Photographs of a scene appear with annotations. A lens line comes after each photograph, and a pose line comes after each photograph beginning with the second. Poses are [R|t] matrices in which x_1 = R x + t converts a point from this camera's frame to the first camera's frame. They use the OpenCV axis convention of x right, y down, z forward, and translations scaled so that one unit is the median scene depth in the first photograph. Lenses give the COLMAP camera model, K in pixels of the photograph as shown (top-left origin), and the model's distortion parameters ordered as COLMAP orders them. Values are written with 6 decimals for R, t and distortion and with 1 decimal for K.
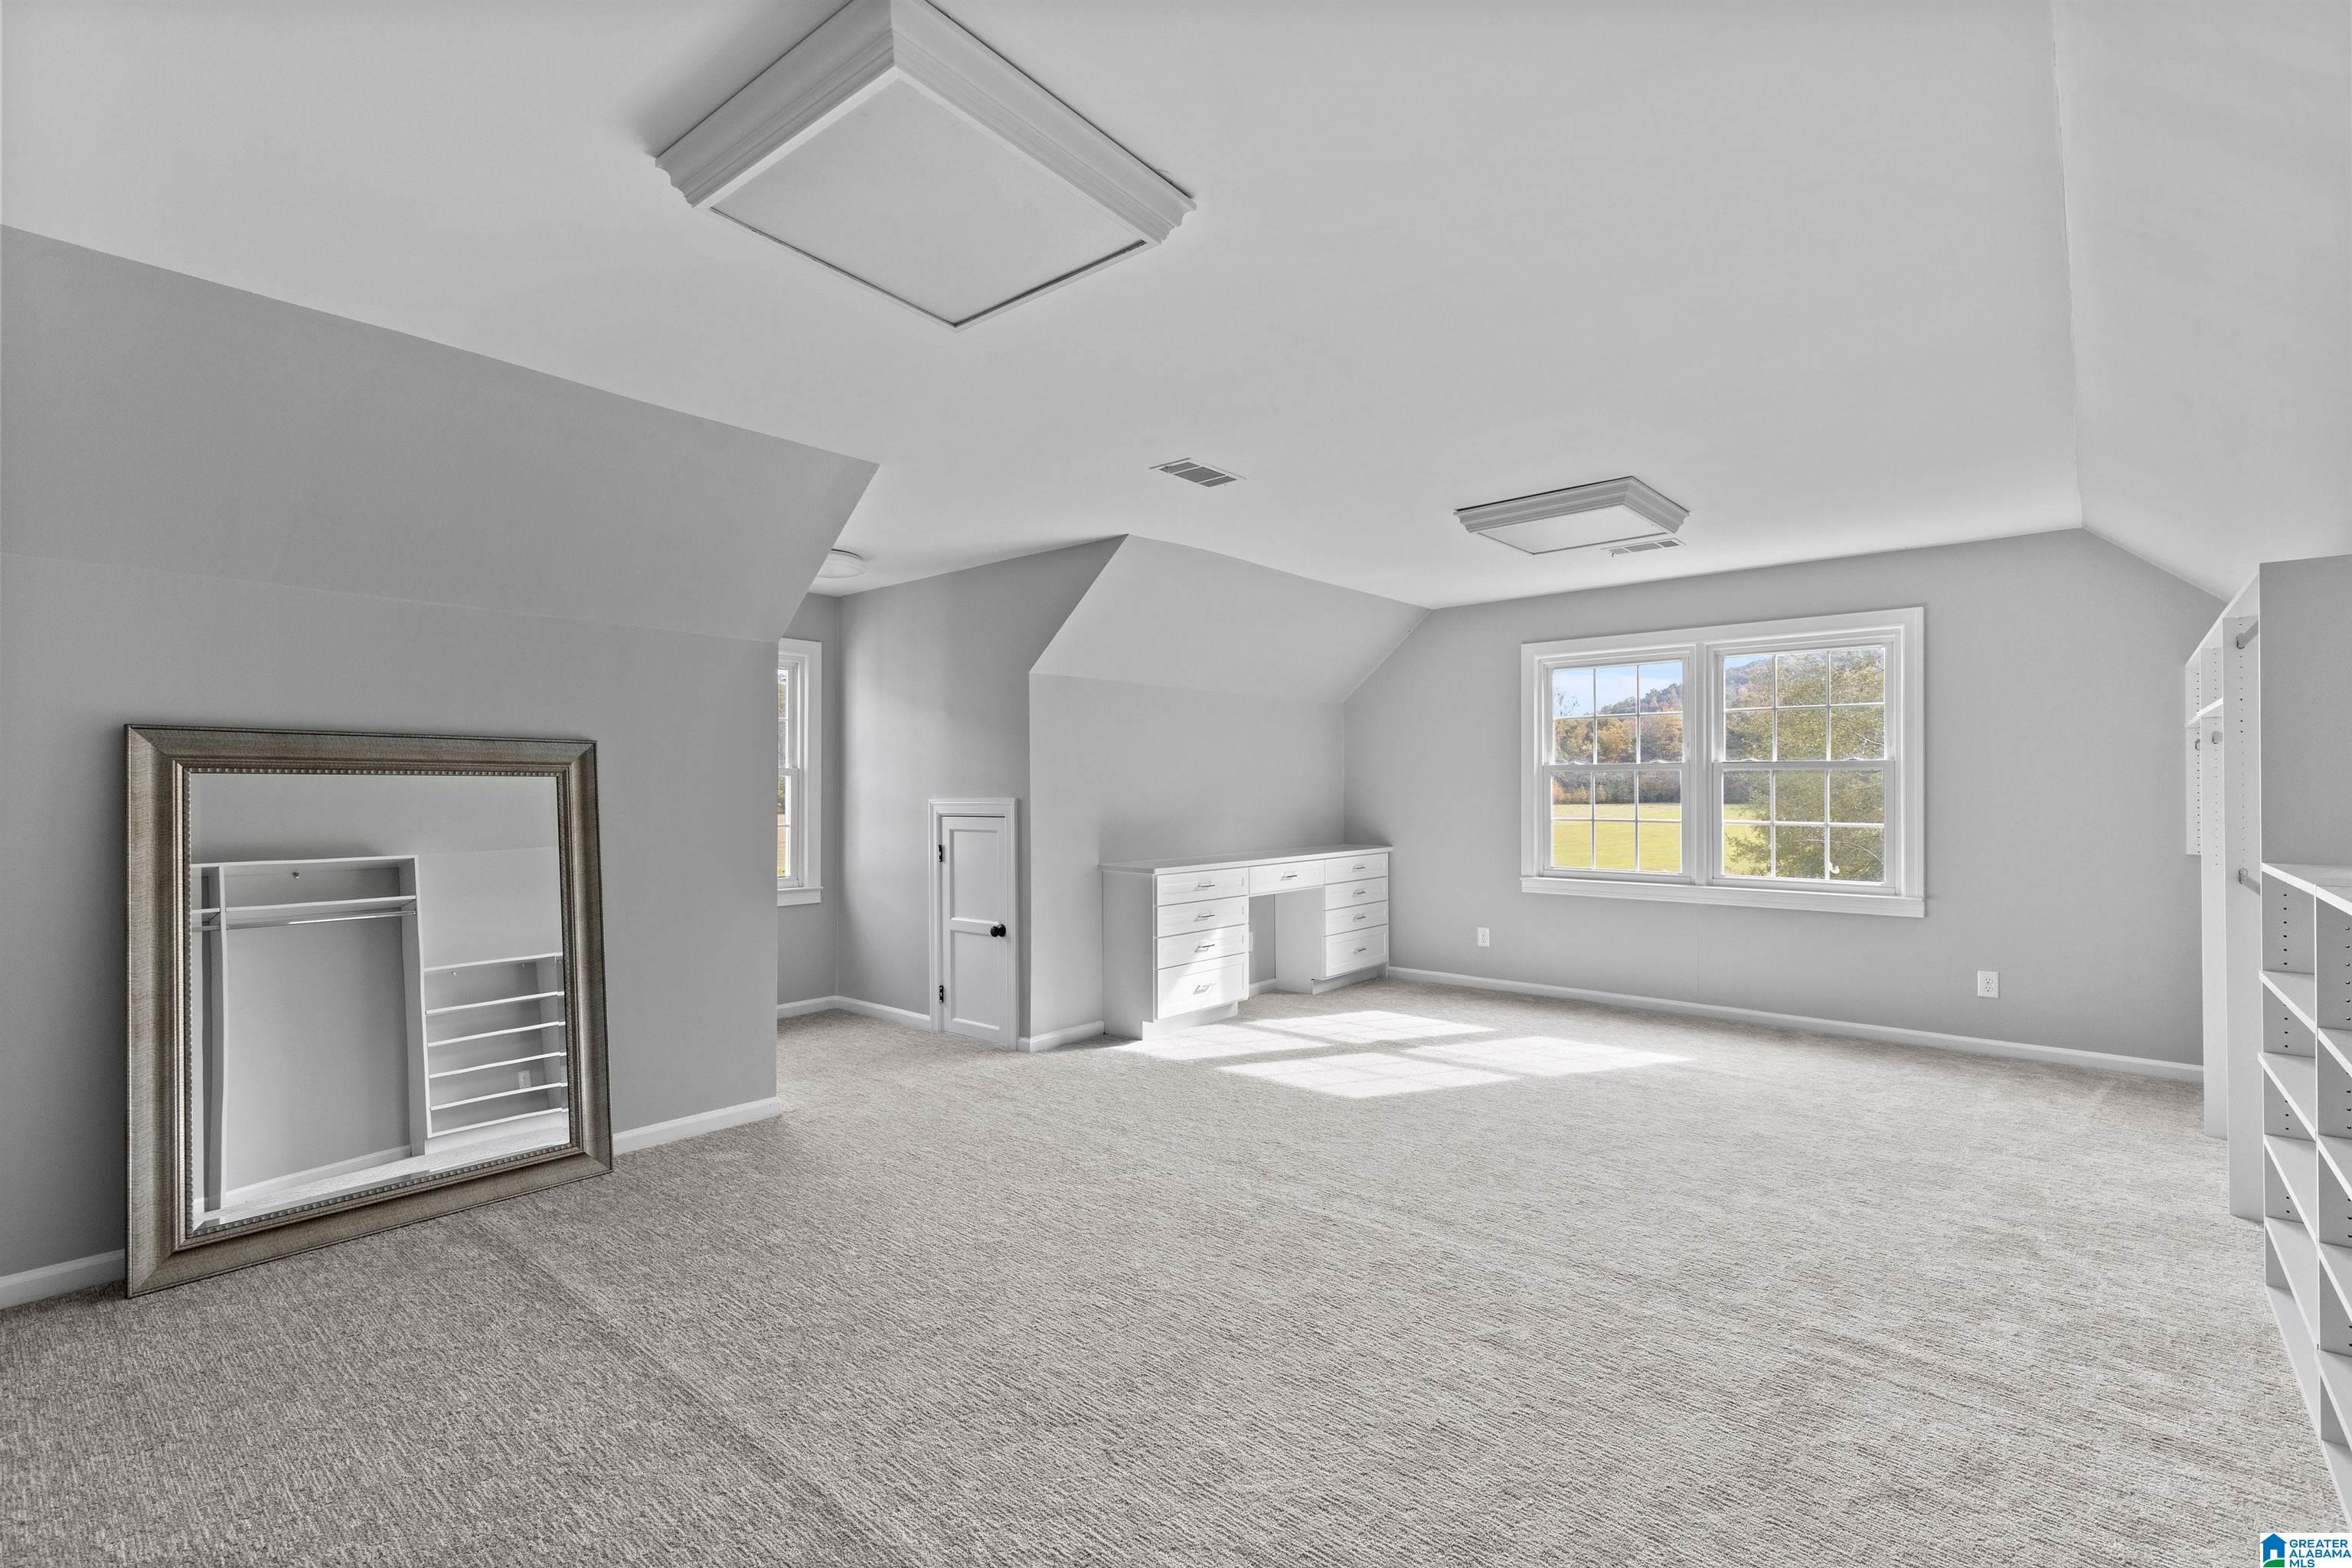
lens RADIAL K [[1069.1, 0, 1176.0], [0, 1069.1, 784.0], [0, 0, 1]] dist [-0.001366, -0.000136]
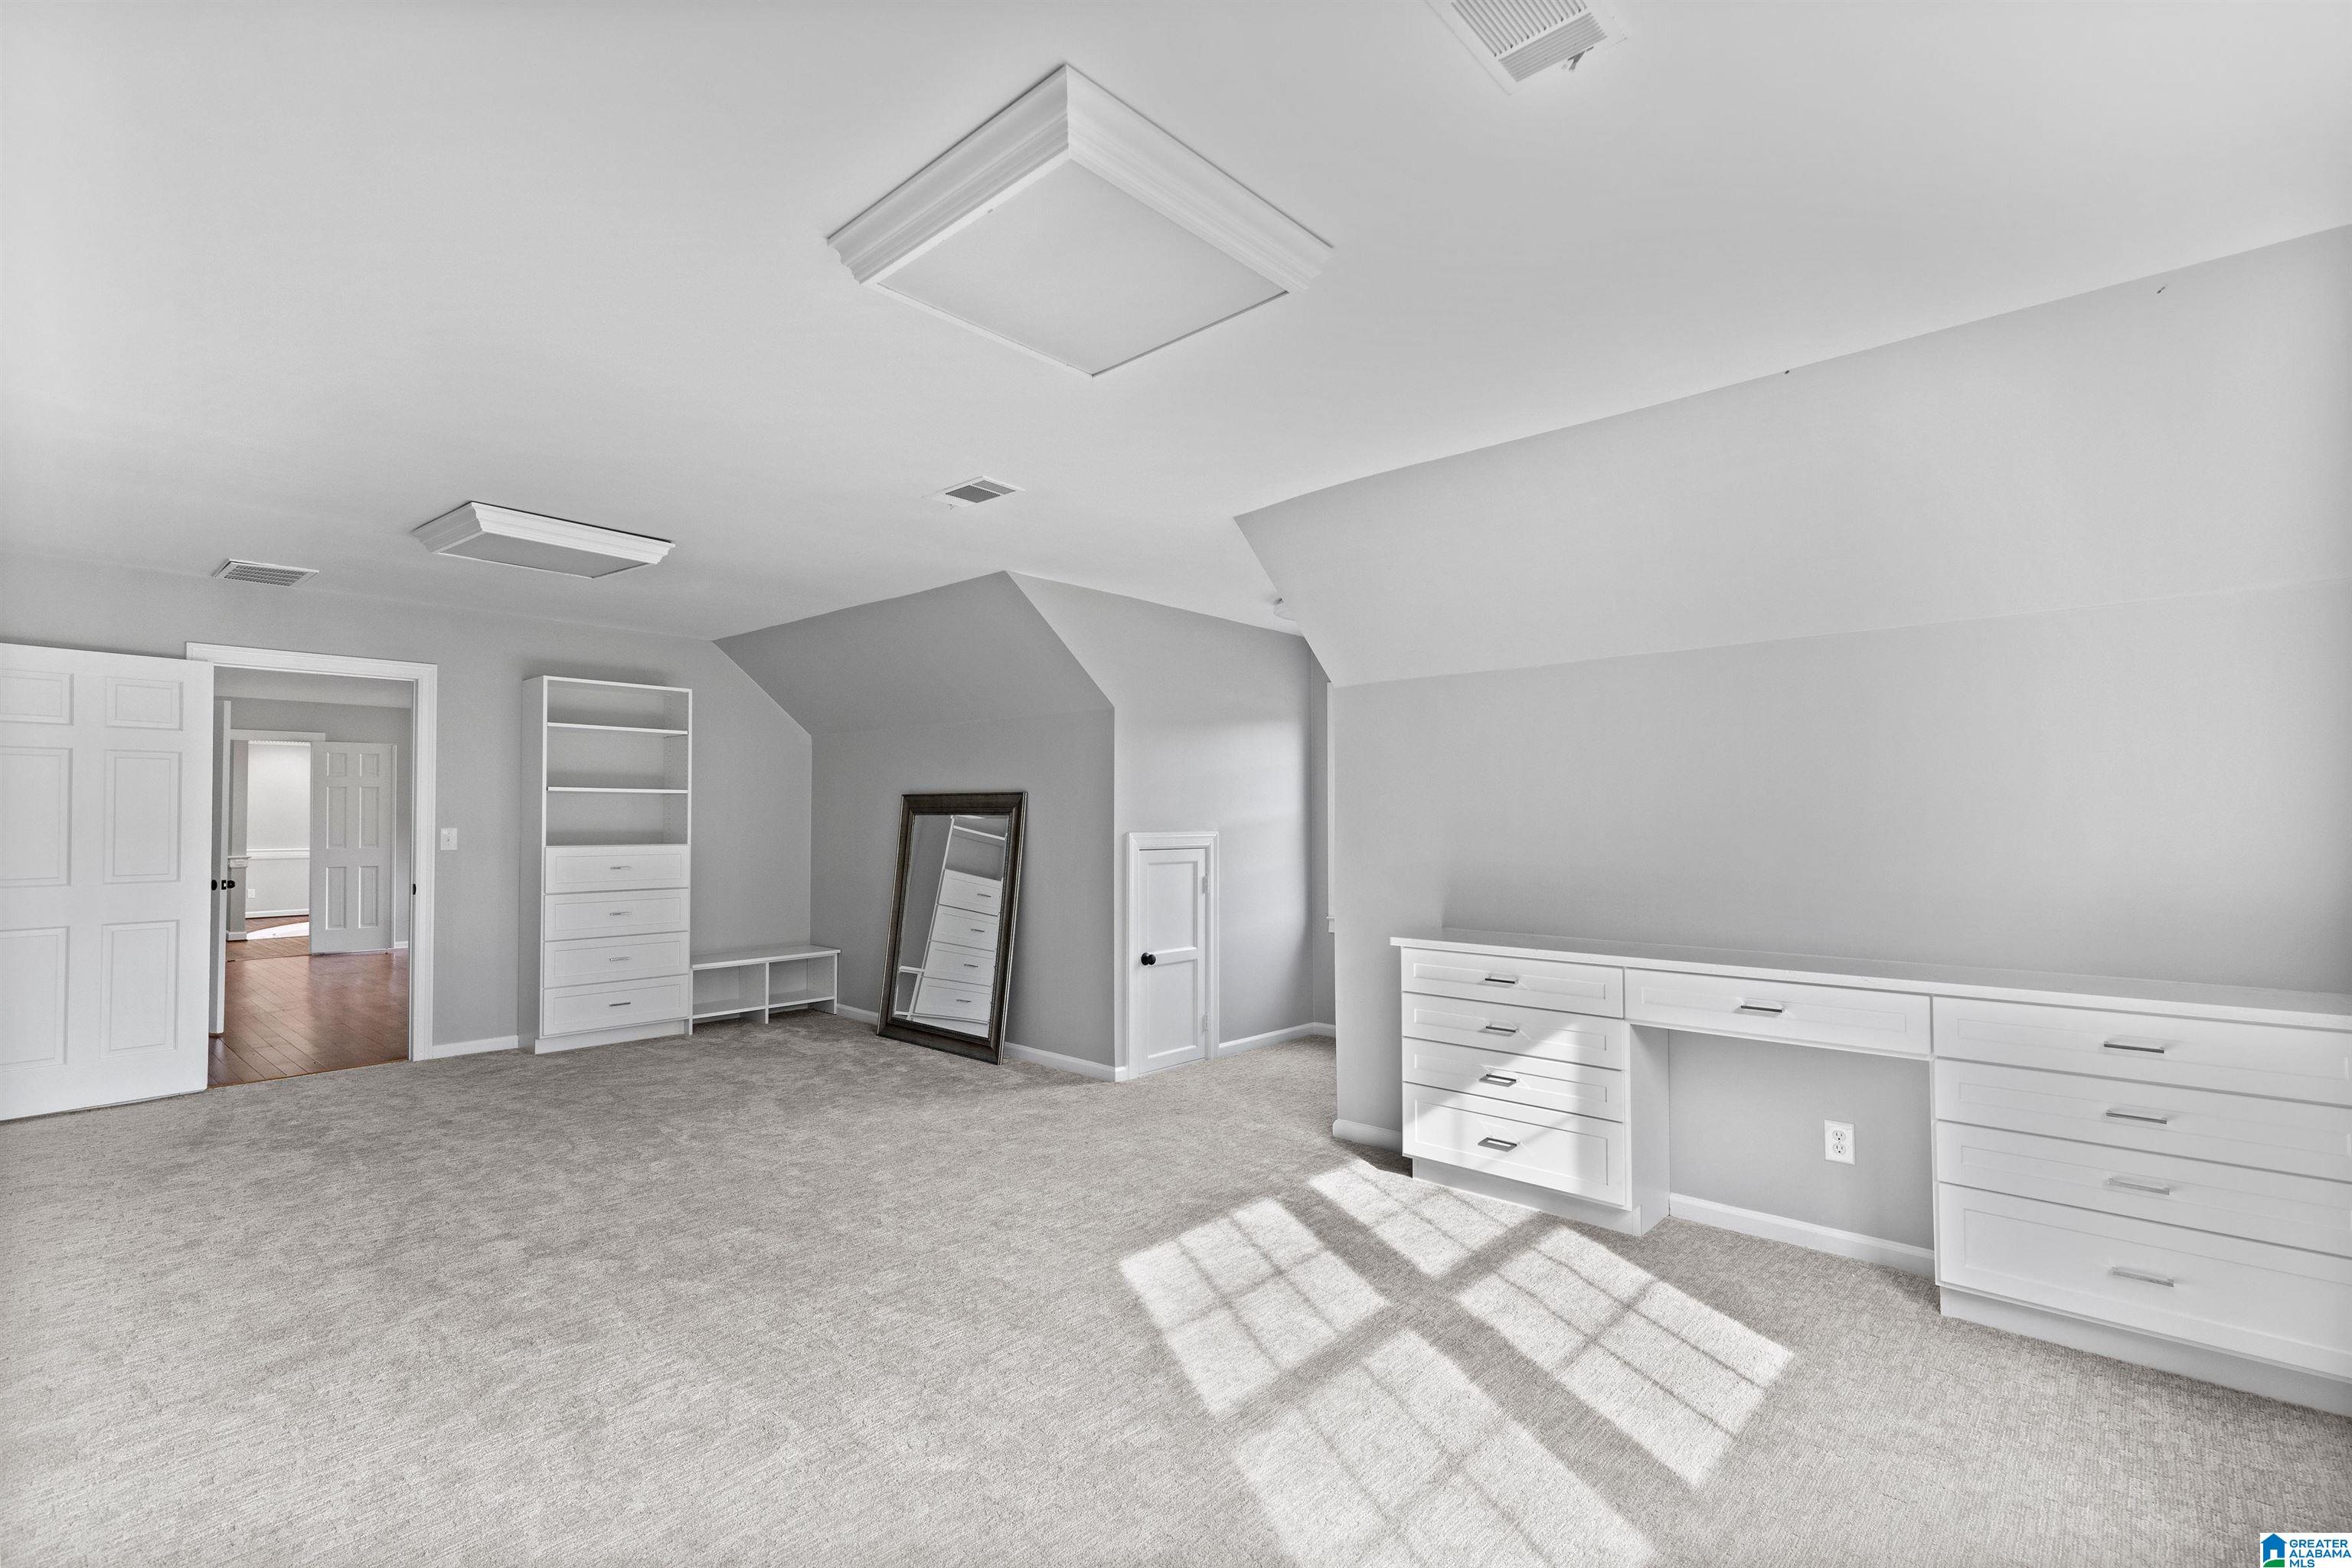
lens RADIAL K [[1069.1, 0, 1176.0], [0, 1069.1, 784.0], [0, 0, 1]] dist [-0.001366, -0.000136]
pose [[-0.049824, -0.037156, -0.998067, 0.713502], [0.001254, 0.999305, -0.037265, 0.005189], [0.998757, -0.003108, -0.049743, 0.909534]]
